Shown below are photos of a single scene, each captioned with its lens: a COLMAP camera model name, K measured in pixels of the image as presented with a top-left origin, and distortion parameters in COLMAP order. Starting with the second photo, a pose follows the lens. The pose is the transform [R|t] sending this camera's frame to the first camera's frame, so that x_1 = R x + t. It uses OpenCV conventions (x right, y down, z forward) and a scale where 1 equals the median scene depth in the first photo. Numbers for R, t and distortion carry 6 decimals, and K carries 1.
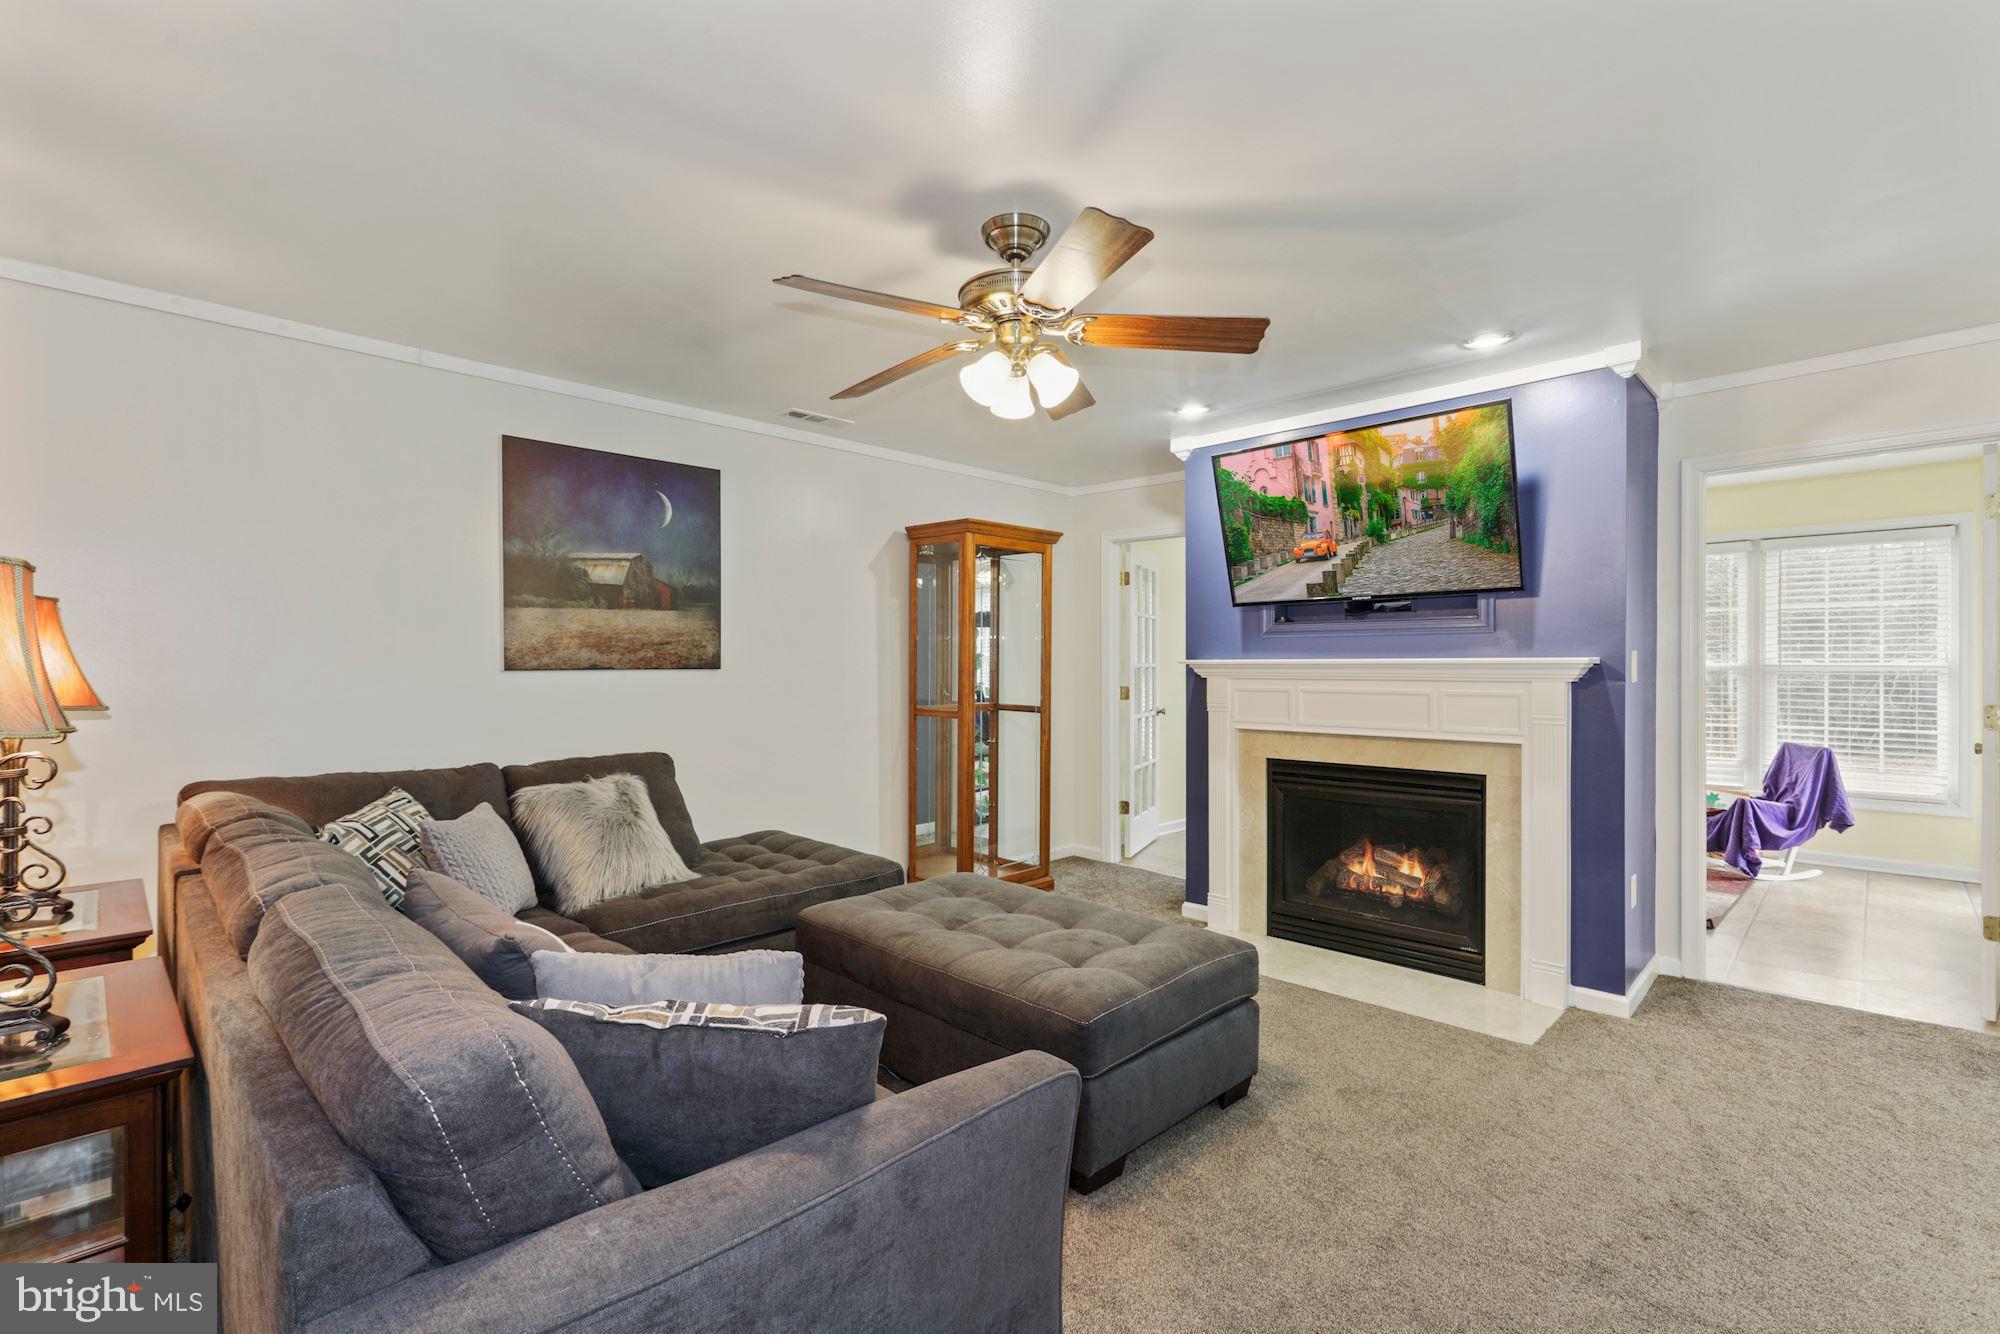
lens RADIAL K [[894.9, 0, 991.8], [0, 894.9, 673.8], [0, 0, 1]] dist [0.001564, 0.001559]
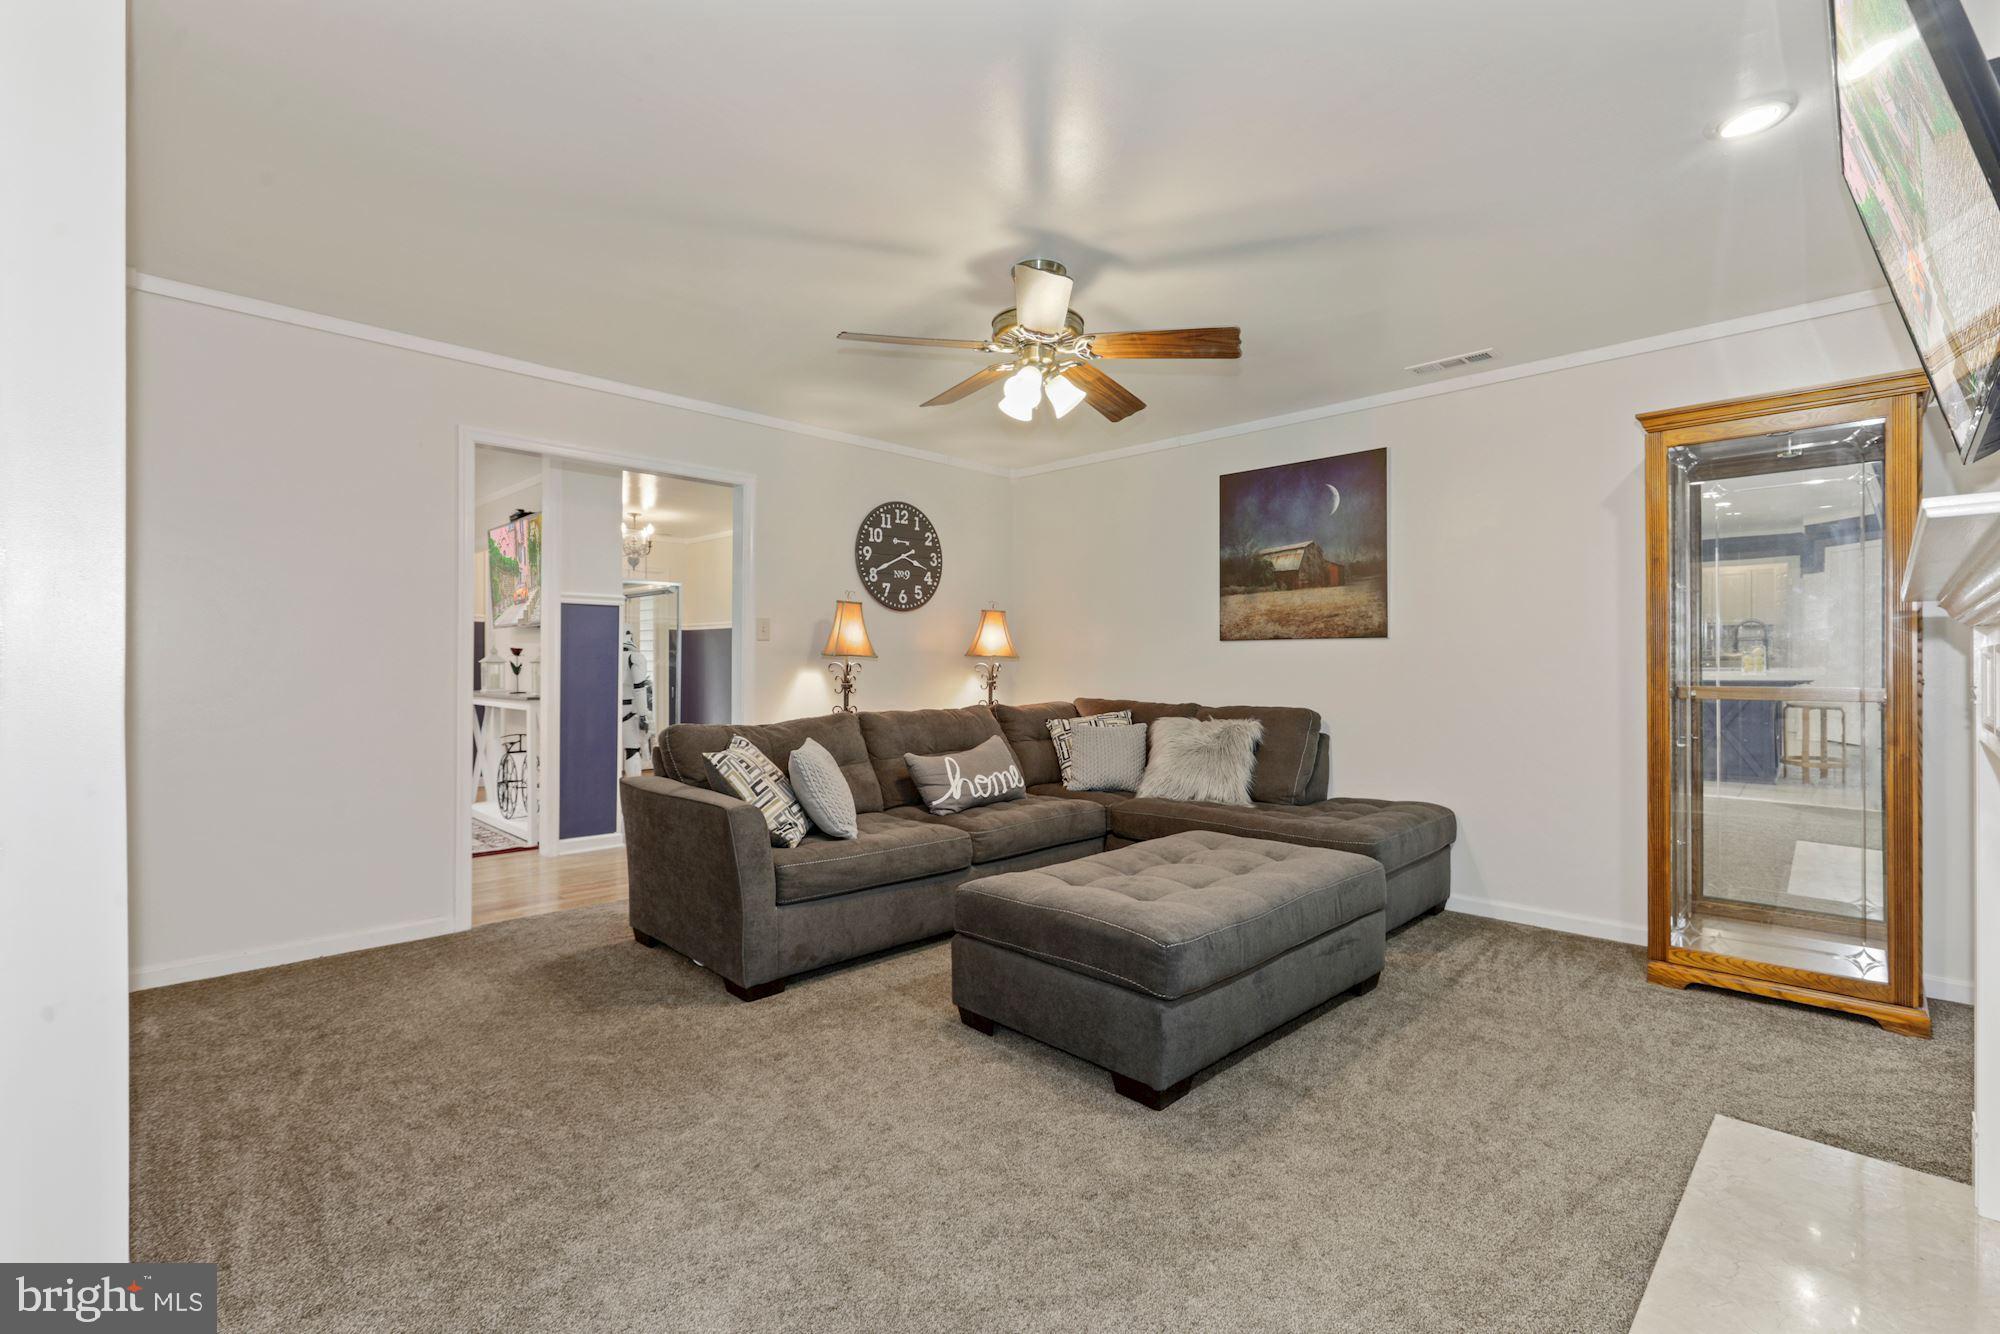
lens RADIAL K [[894.9, 0, 1011.6], [0, 894.9, 663.5], [0, 0, 1]] dist [0.001564, 0.001559]
pose [[0.011594, -0.000917, -0.999932, 0.804065], [-0.012769, 0.999918, -0.001065, 0.034879], [0.999851, 0.012781, 0.011581, 0.604068]]
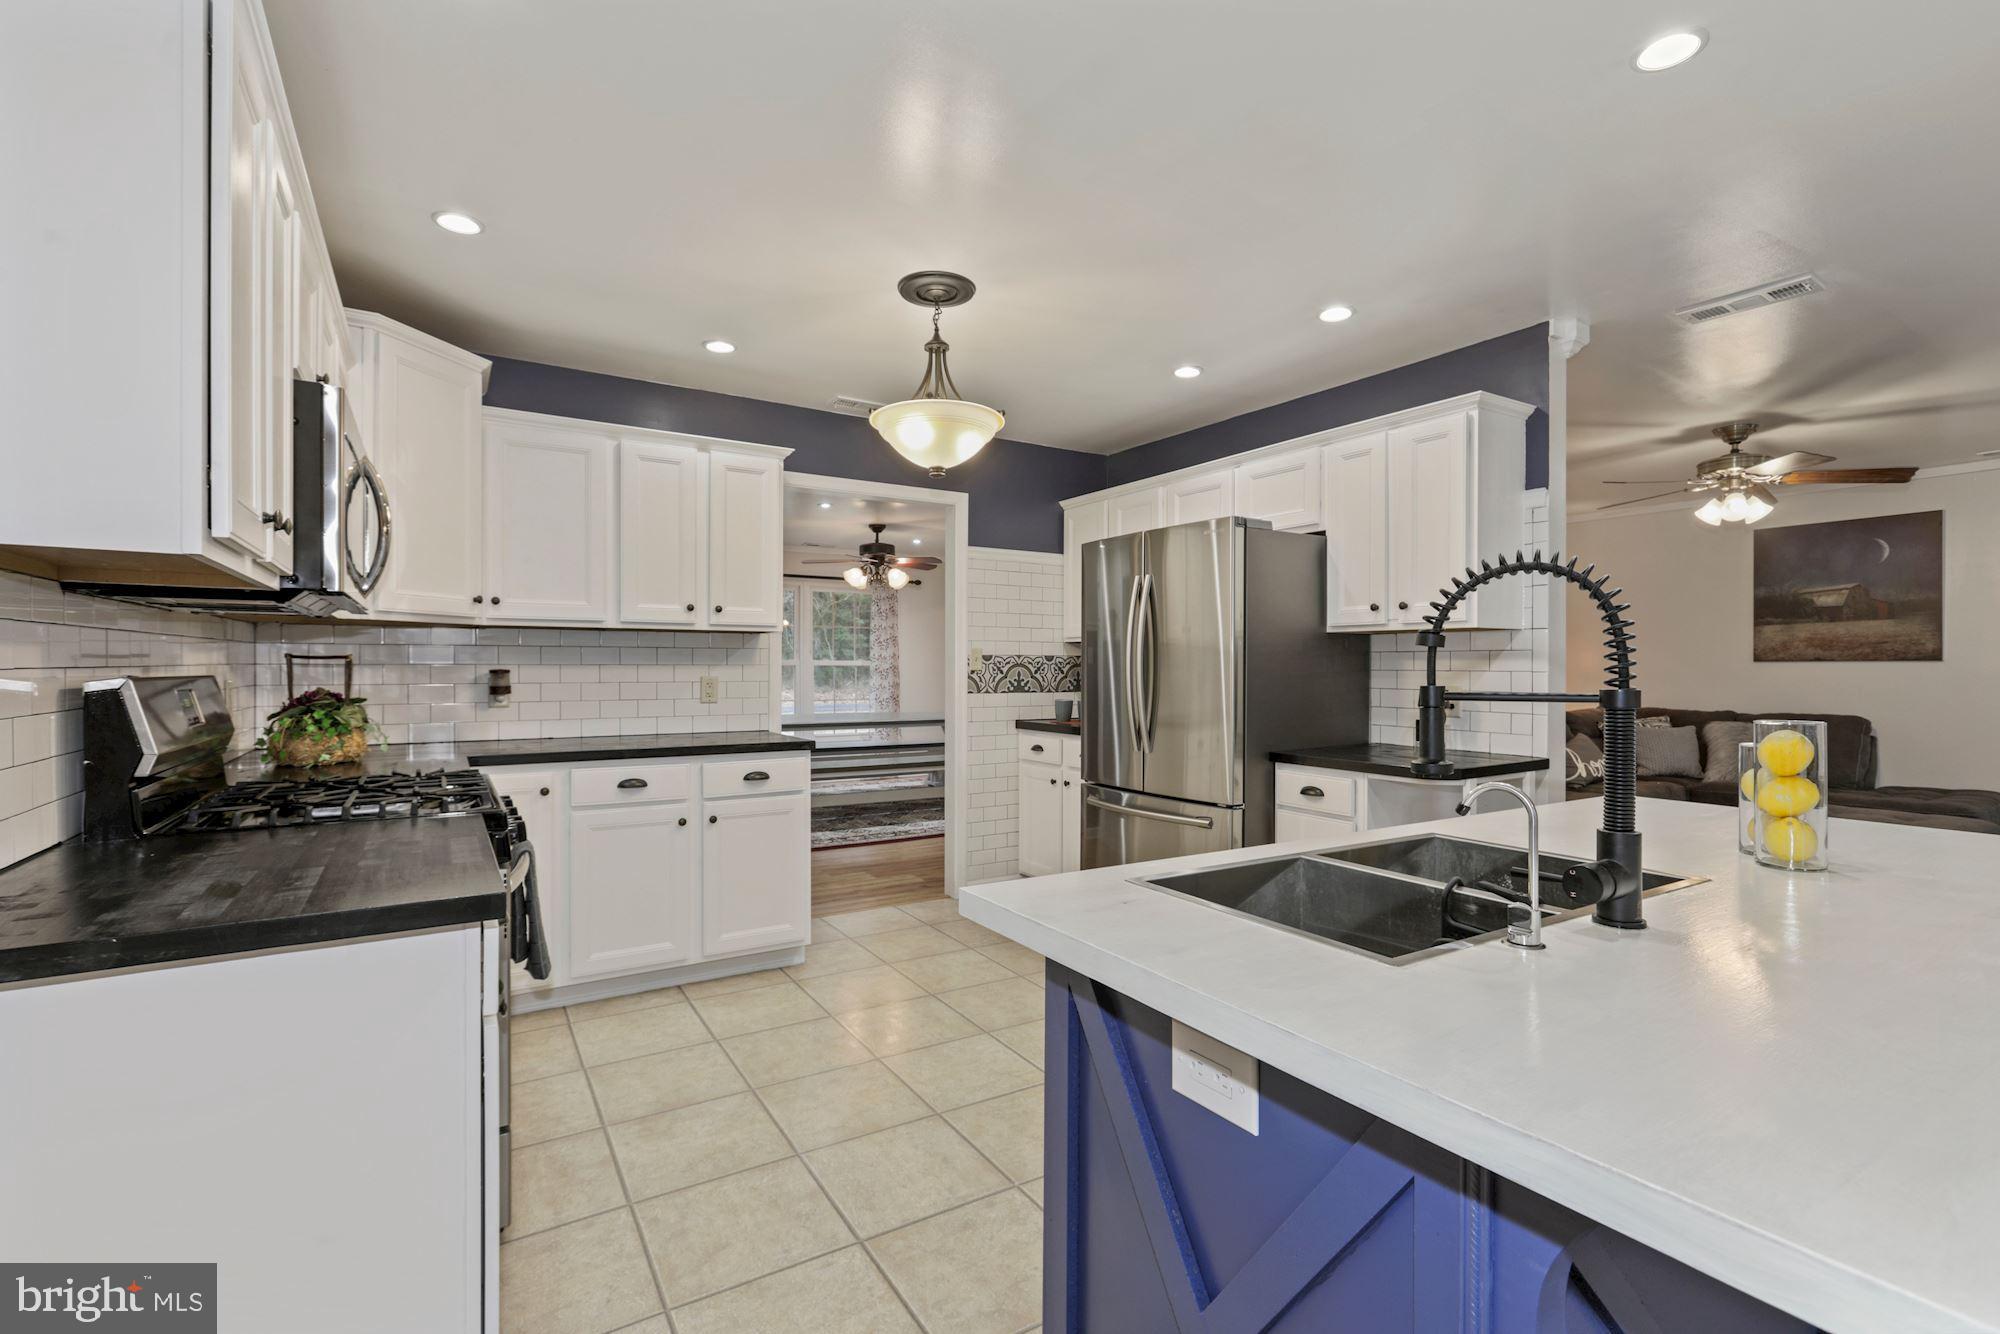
lens RADIAL K [[894.9, 0, 997.3], [0, 894.9, 671.7], [0, 0, 1]] dist [0.001564, 0.001559]
pose [[-0.228880, 0.006443, -0.973433, 1.420859], [-0.010670, 0.999901, 0.009127, 0.015157], [0.973396, 0.012475, -0.228788, -0.052427]]
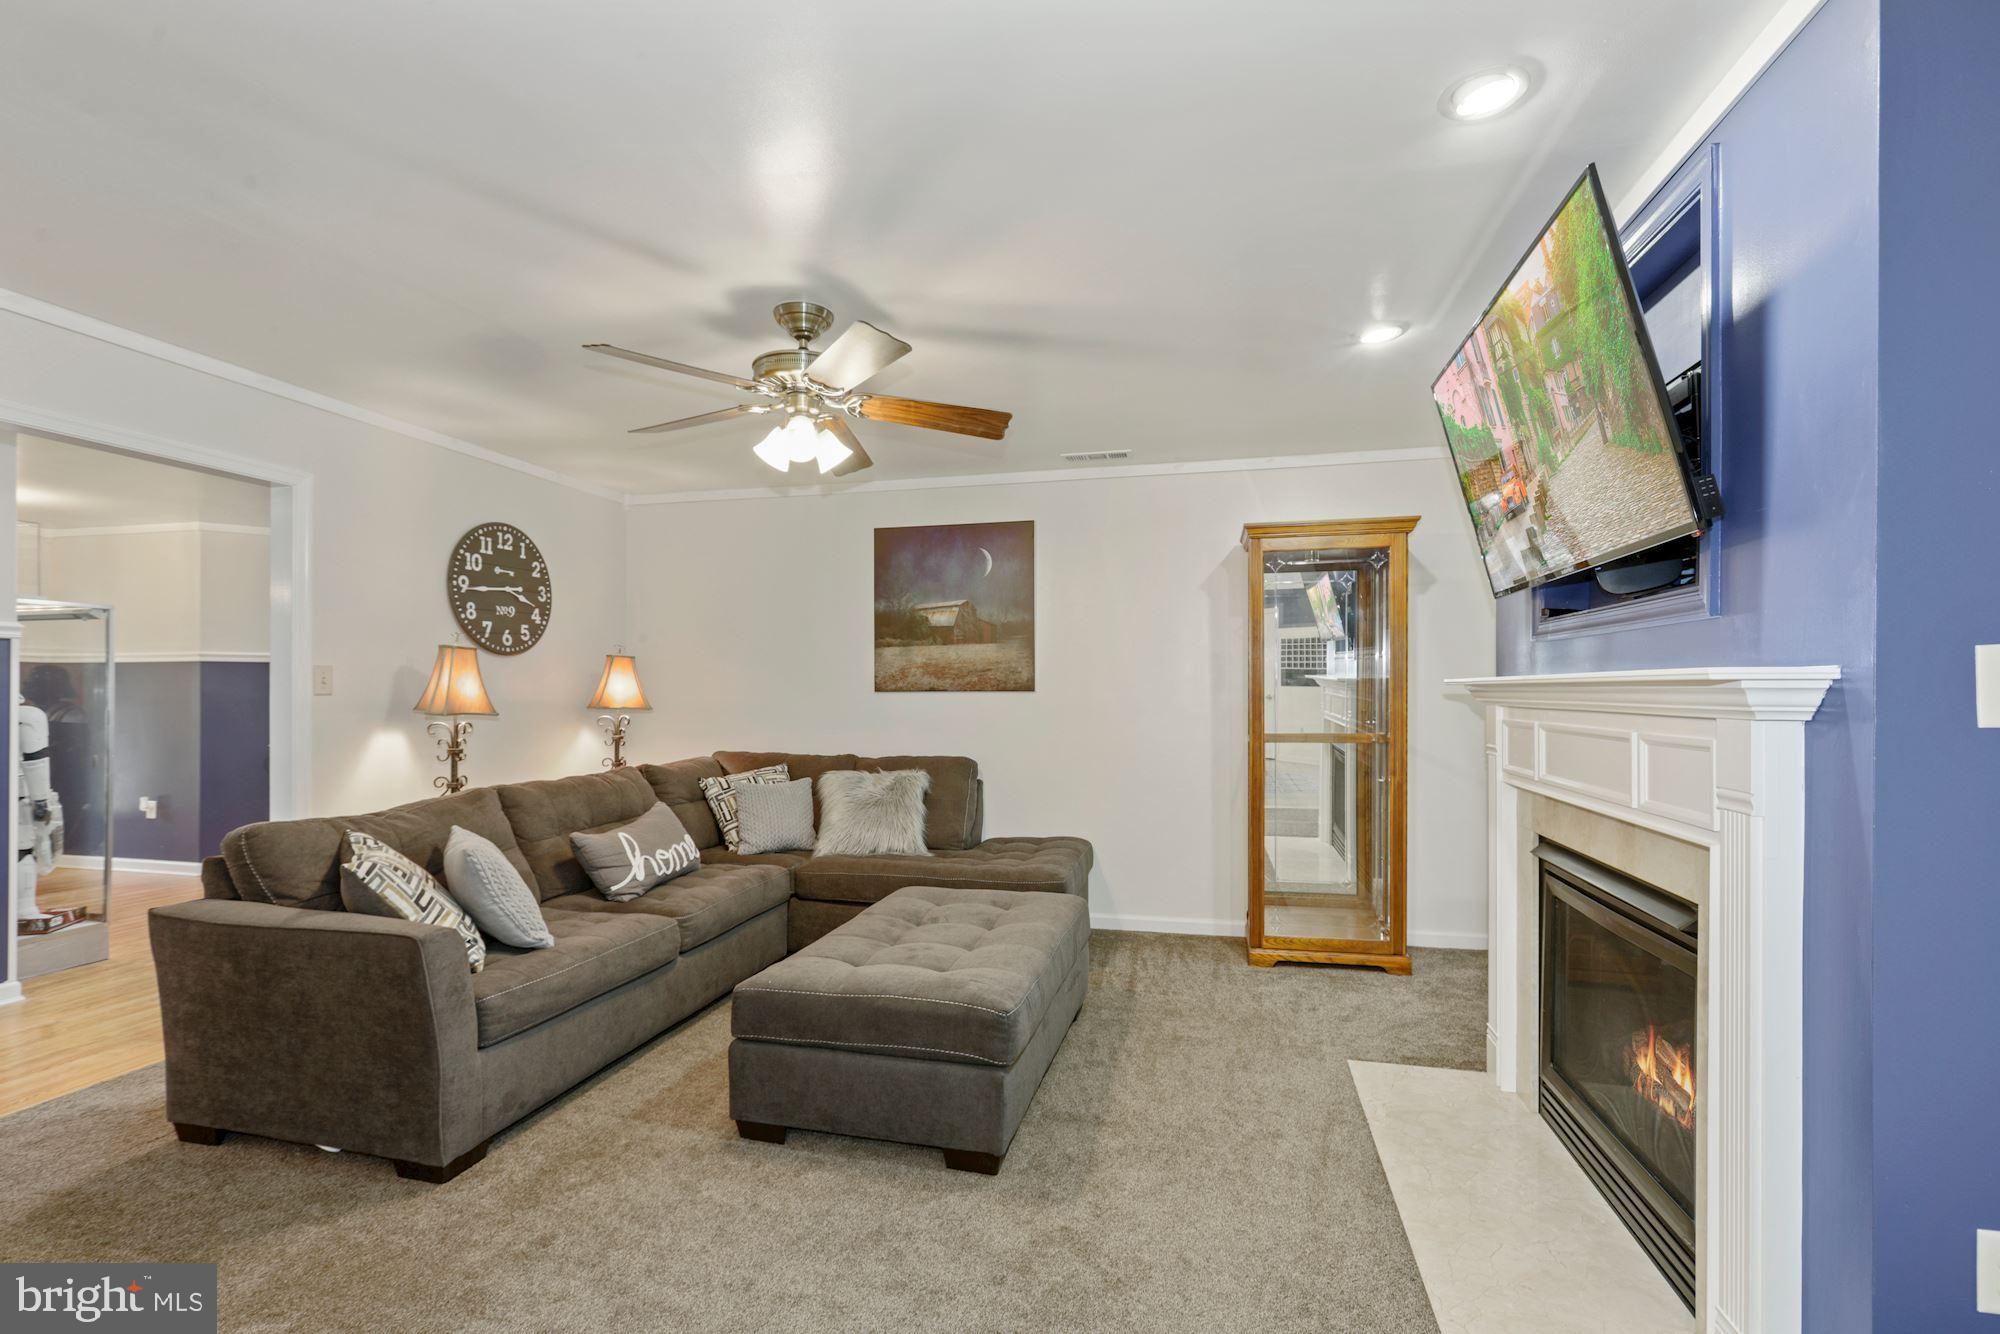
lens RADIAL K [[894.9, 0, 1009.7], [0, 894.9, 694.8], [0, 0, 1]] dist [0.001564, 0.001559]
pose [[0.528459, 0.002742, -0.848955, 0.733488], [-0.007985, 0.999967, -0.001741, 0.001891], [0.848921, 0.007699, 0.528463, 0.390626]]
